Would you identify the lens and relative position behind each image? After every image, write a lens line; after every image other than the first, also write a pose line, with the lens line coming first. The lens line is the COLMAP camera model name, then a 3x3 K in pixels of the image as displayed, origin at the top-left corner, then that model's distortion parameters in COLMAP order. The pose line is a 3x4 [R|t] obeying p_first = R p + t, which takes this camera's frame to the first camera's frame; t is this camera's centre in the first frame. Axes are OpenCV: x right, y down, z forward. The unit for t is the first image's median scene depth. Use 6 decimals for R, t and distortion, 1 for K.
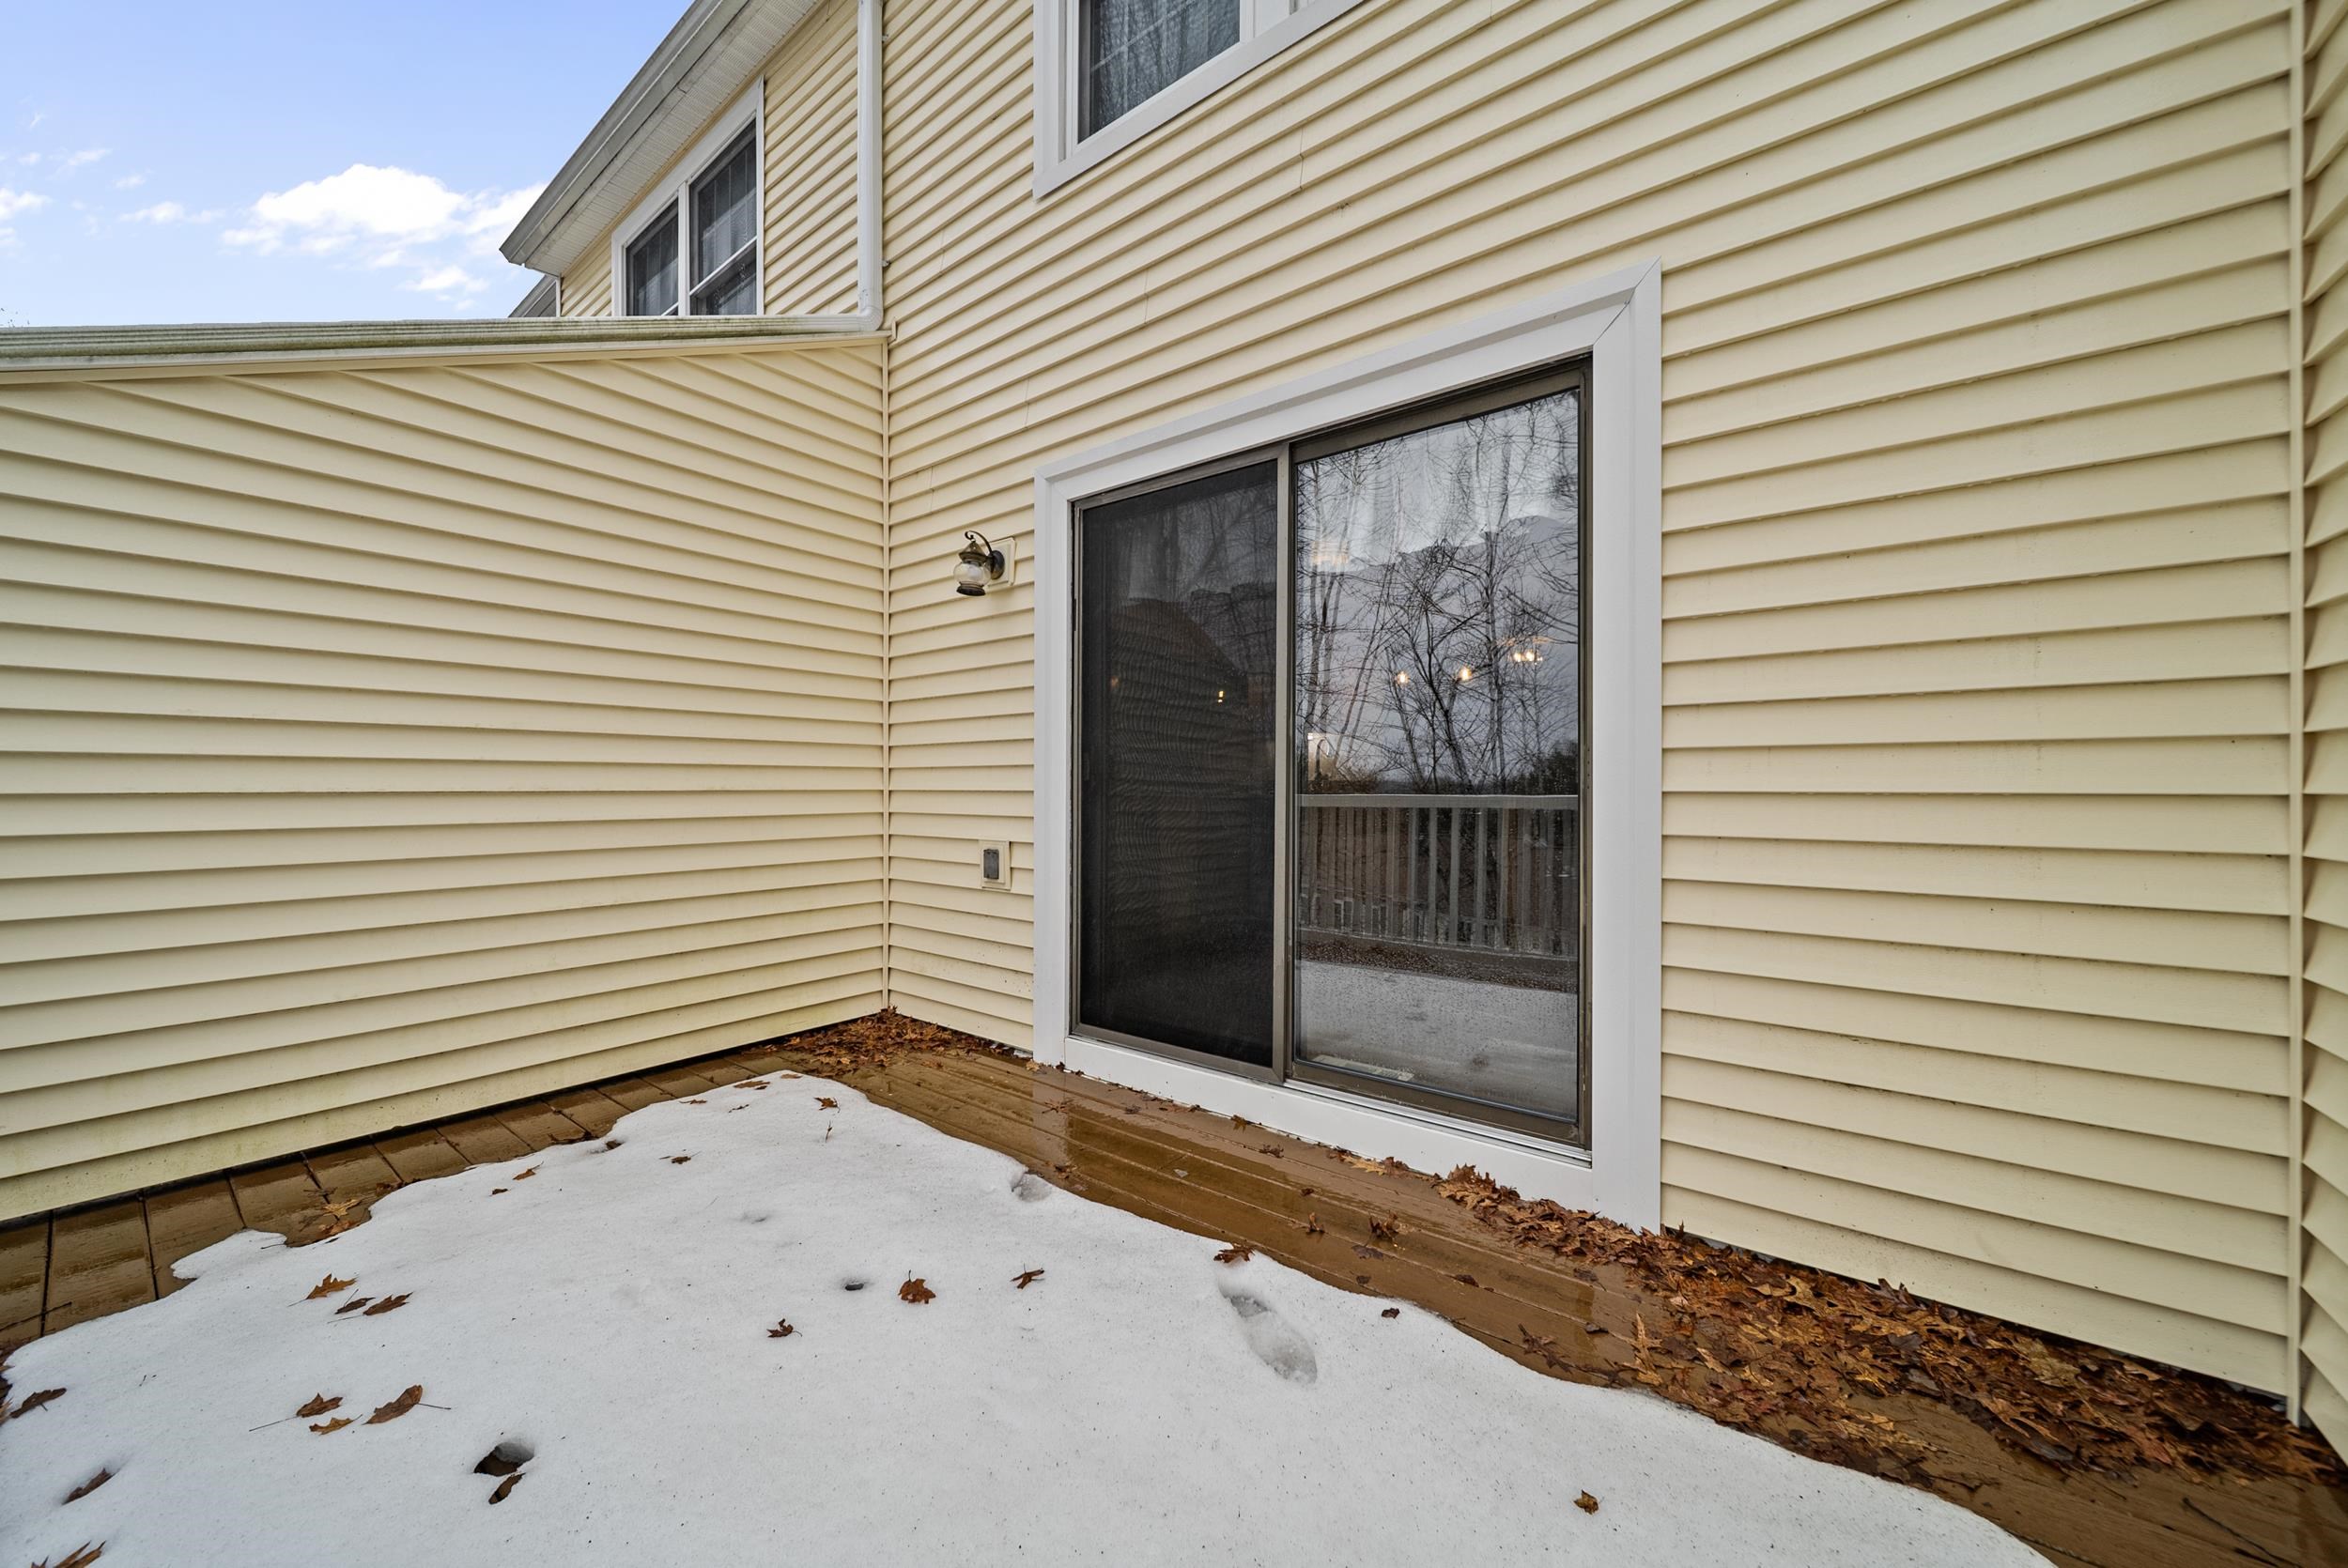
lens RADIAL K [[831.2, 0, 1175.9], [0, 831.2, 784.7], [0, 0, 1]] dist [0.000086, -0.002353]
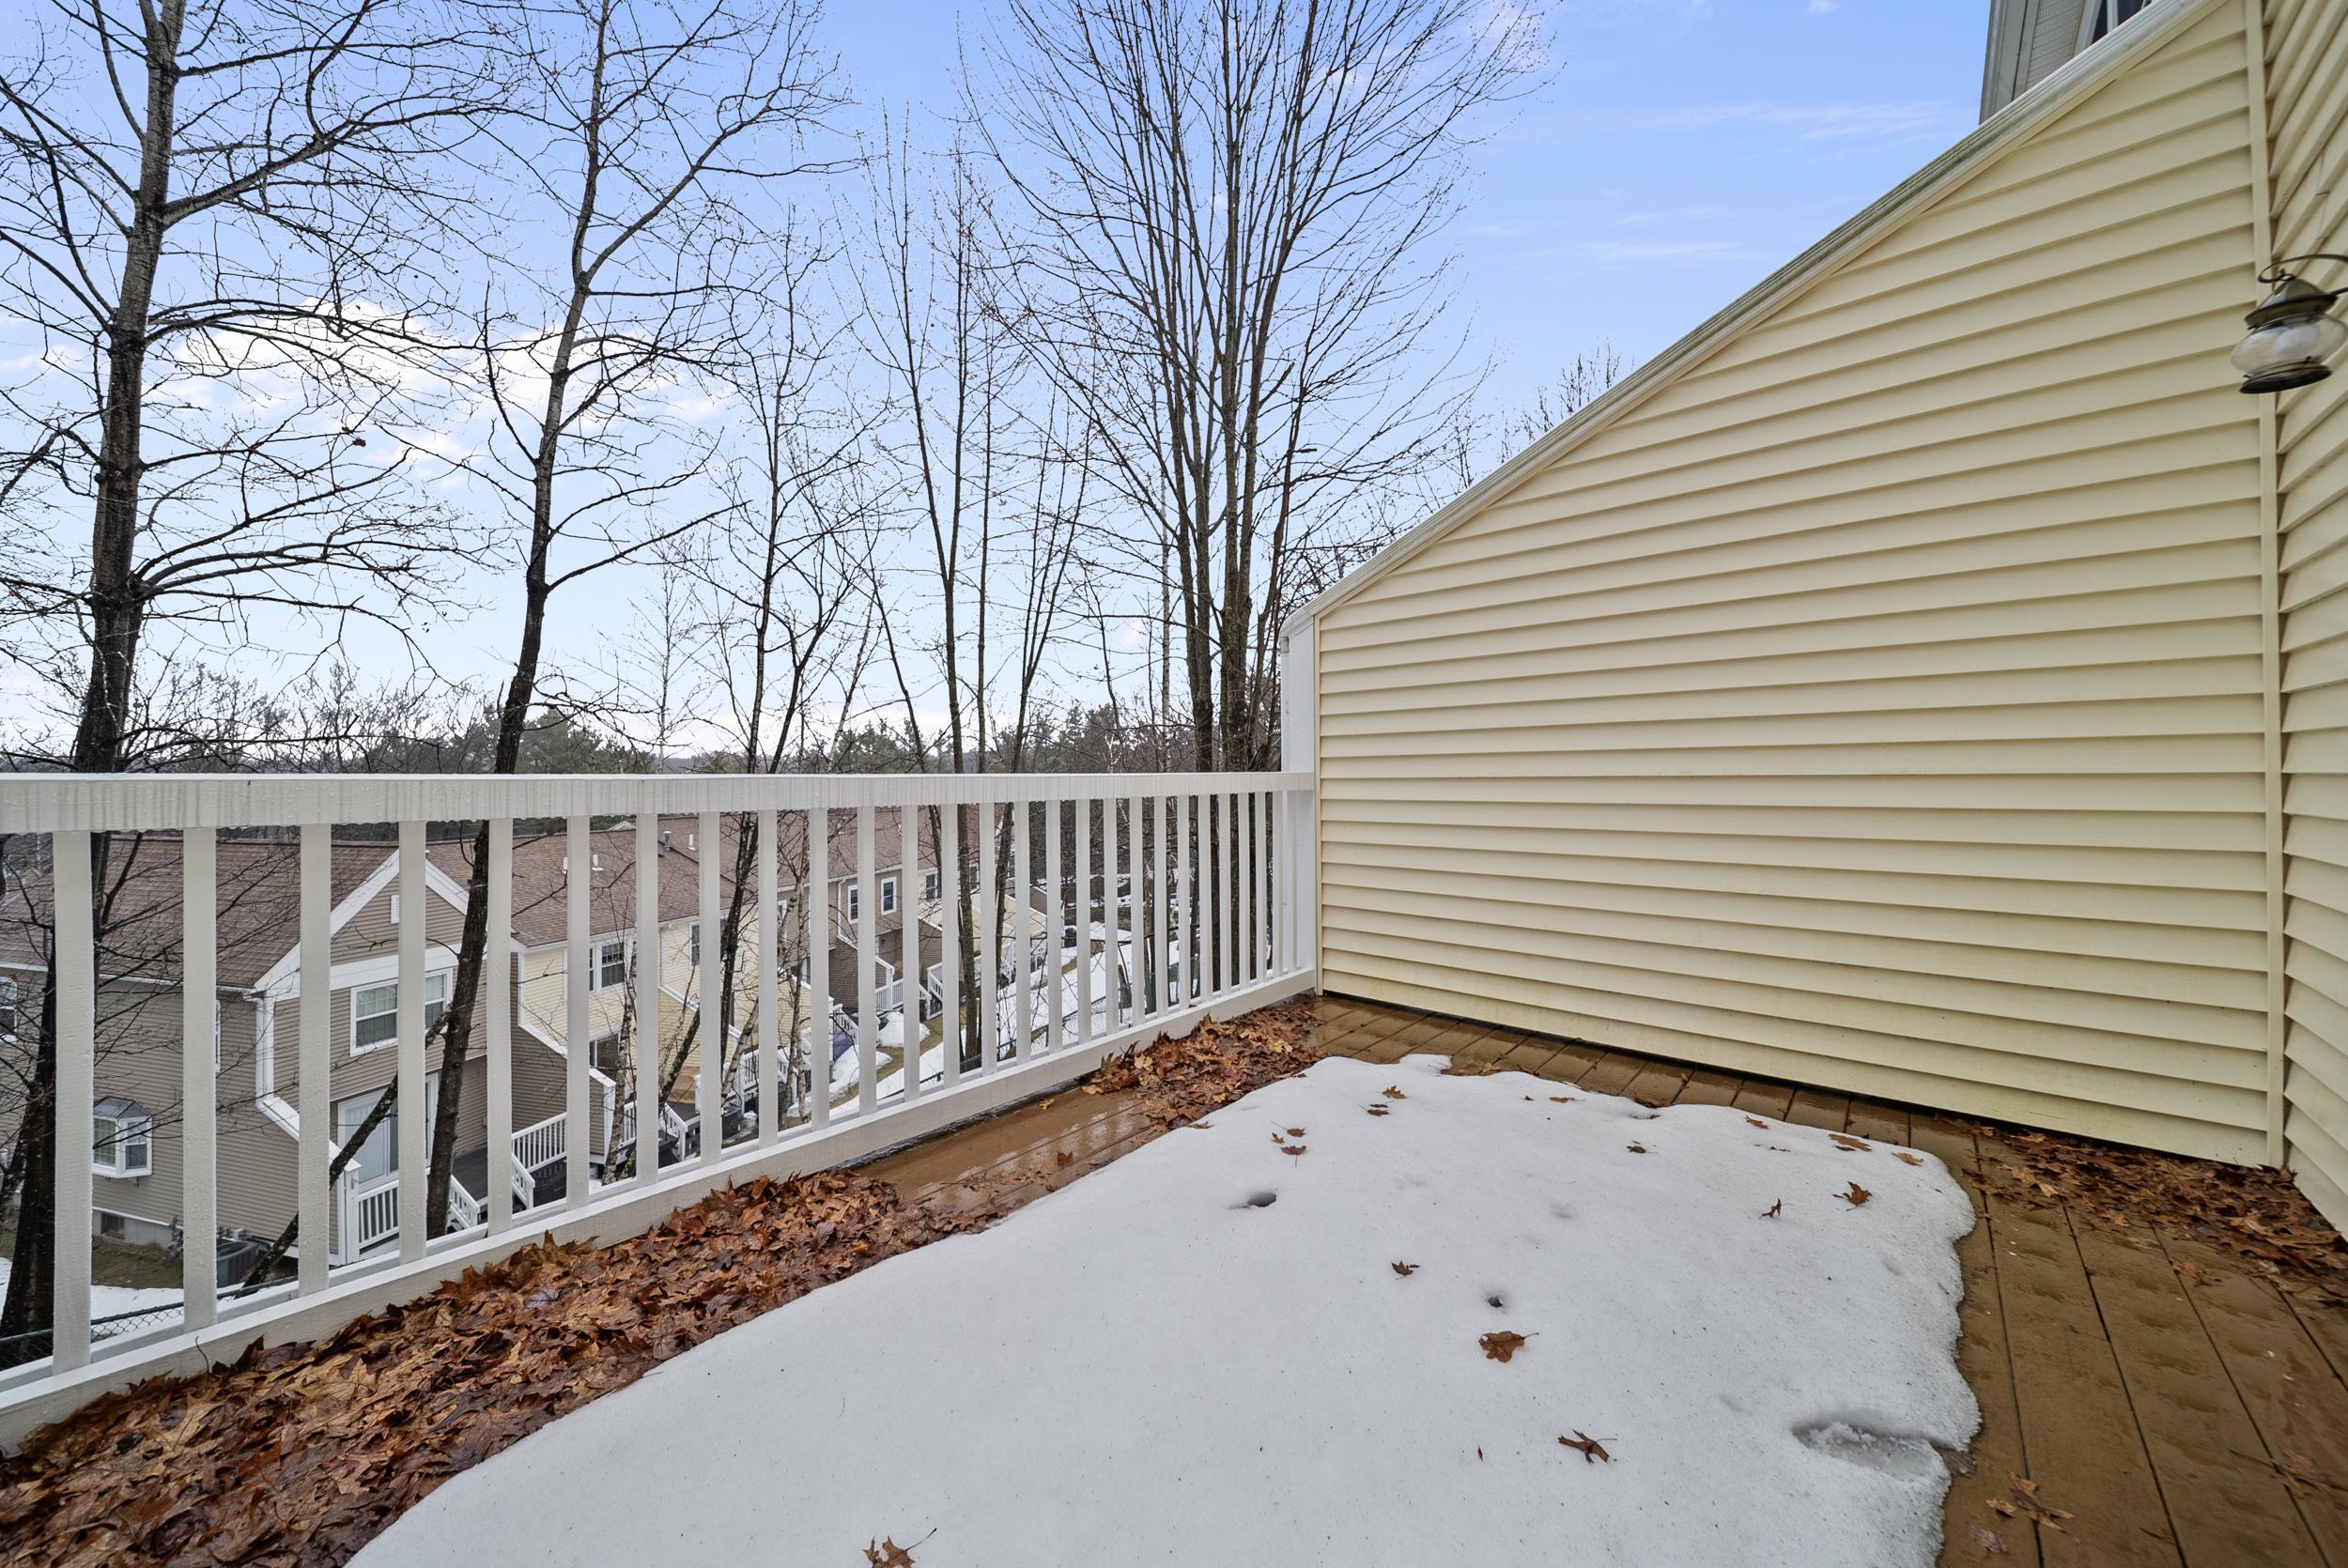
lens RADIAL K [[831.2, 0, 1175.9], [0, 831.2, 784.7], [0, 0, 1]] dist [0.000086, -0.002353]
pose [[-0.064820, 0.009841, -0.997848, 0.351024], [0.004782, 0.999943, 0.009551, 0.005962], [0.997886, -0.004152, -0.064863, 0.435588]]
